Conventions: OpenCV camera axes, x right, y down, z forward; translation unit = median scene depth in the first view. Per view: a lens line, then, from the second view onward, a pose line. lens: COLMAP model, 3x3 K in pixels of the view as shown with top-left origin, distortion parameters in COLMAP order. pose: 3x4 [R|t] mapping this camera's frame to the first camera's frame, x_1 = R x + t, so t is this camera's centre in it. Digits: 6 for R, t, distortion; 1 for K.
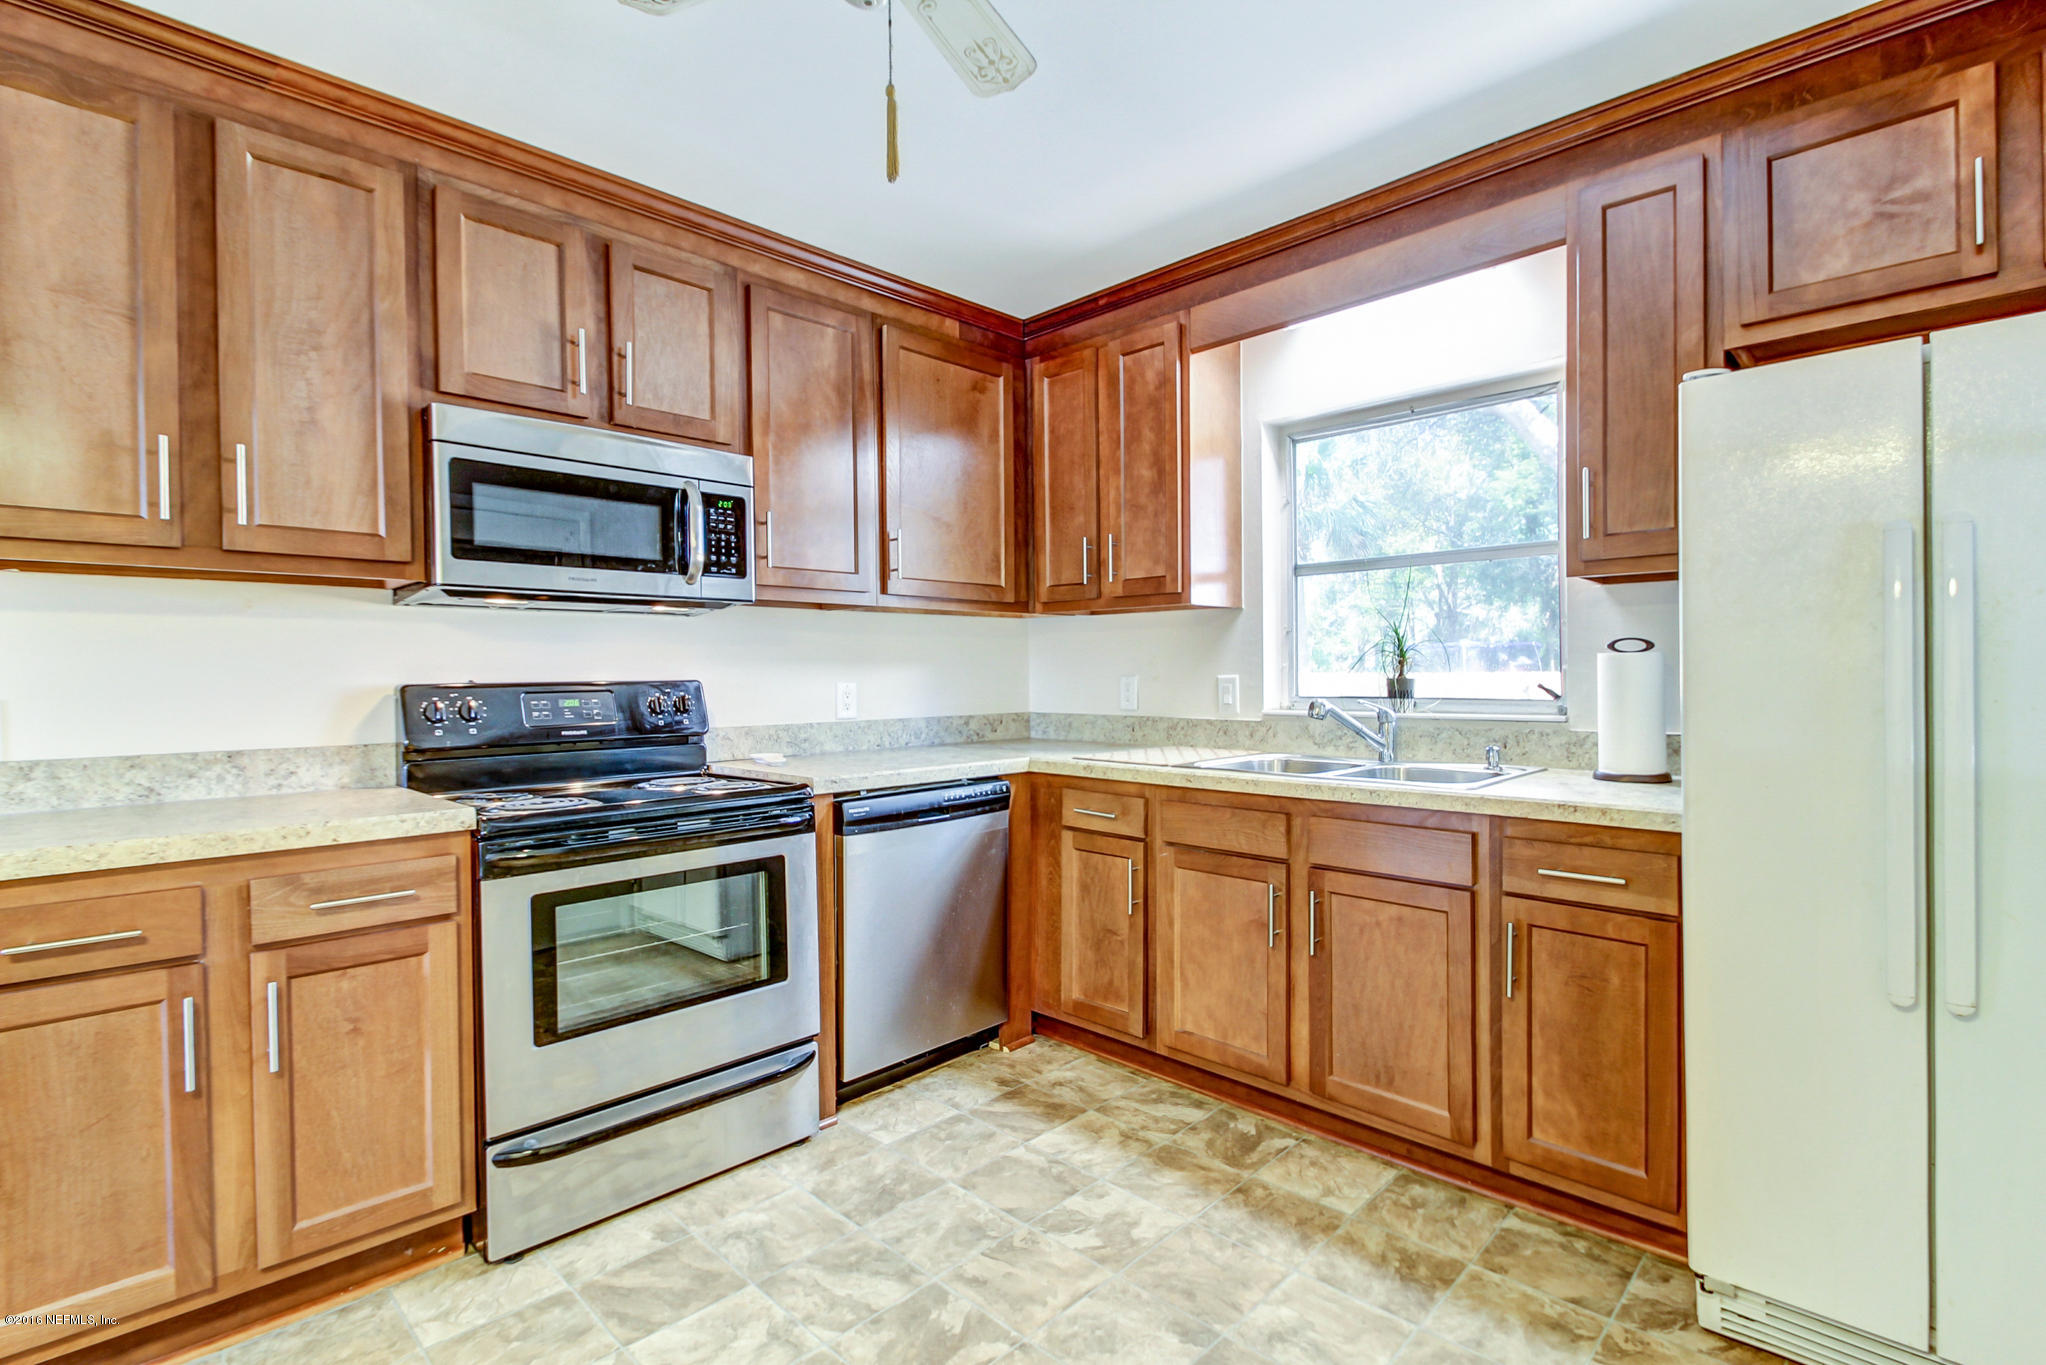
lens RADIAL K [[971.8, 0, 1047.8], [0, 971.8, 686.1], [0, 0, 1]] dist [-0.001450, -0.000671]
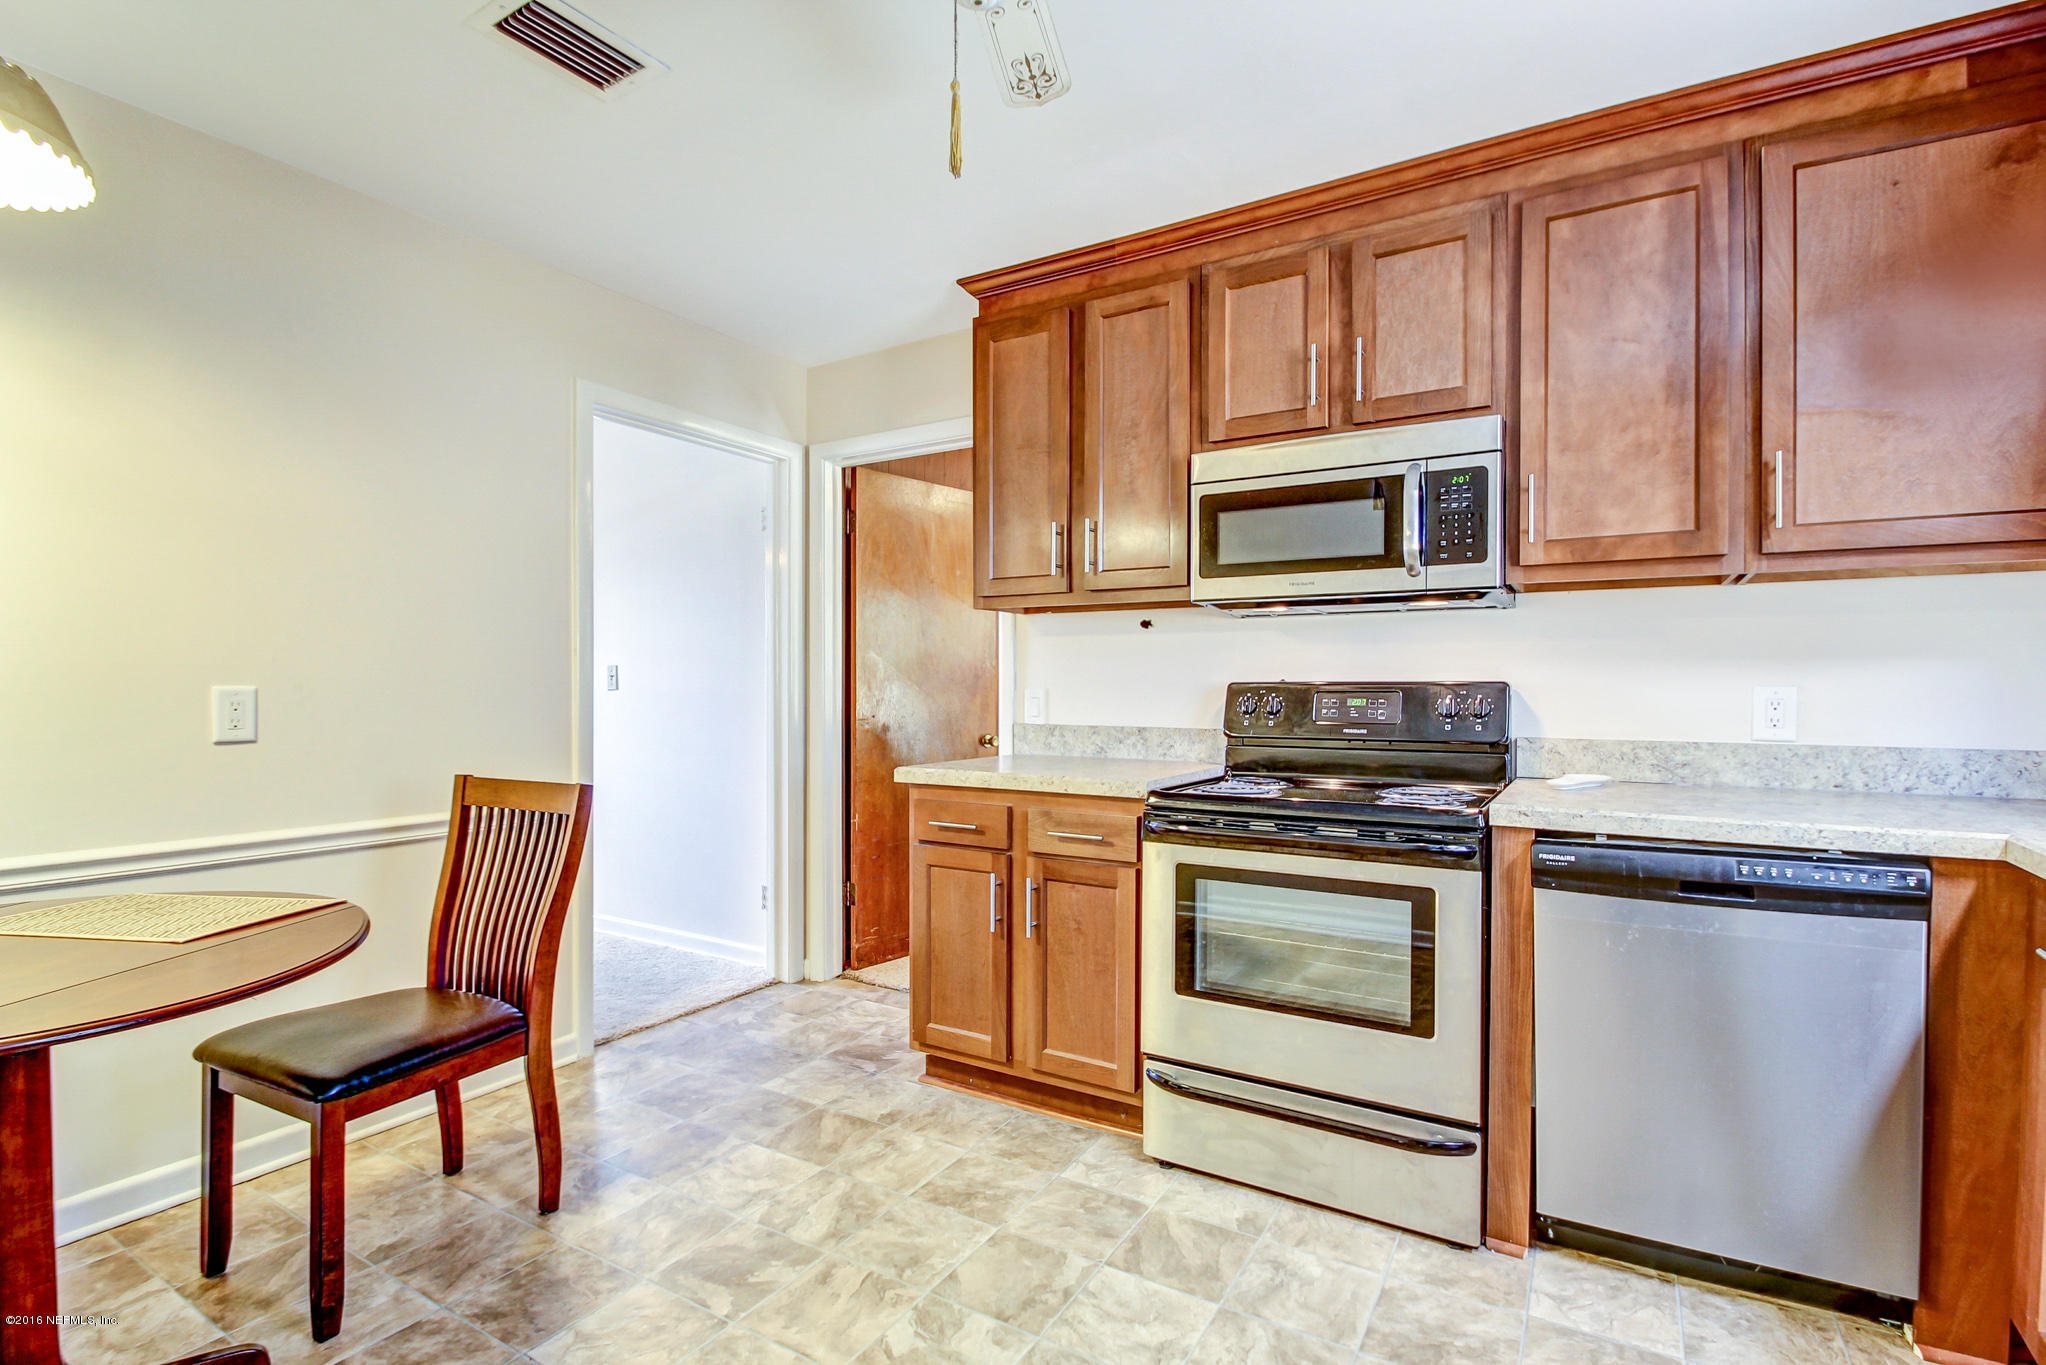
lens RADIAL K [[946.5, 0, 1039.4], [0, 946.5, 687.3], [0, 0, 1]] dist [0.000039, -0.000847]
pose [[0.227867, 0.013594, -0.973597, 0.471488], [-0.014735, 0.999836, 0.010512, -0.004667], [0.973581, 0.011950, 0.228030, 0.506750]]
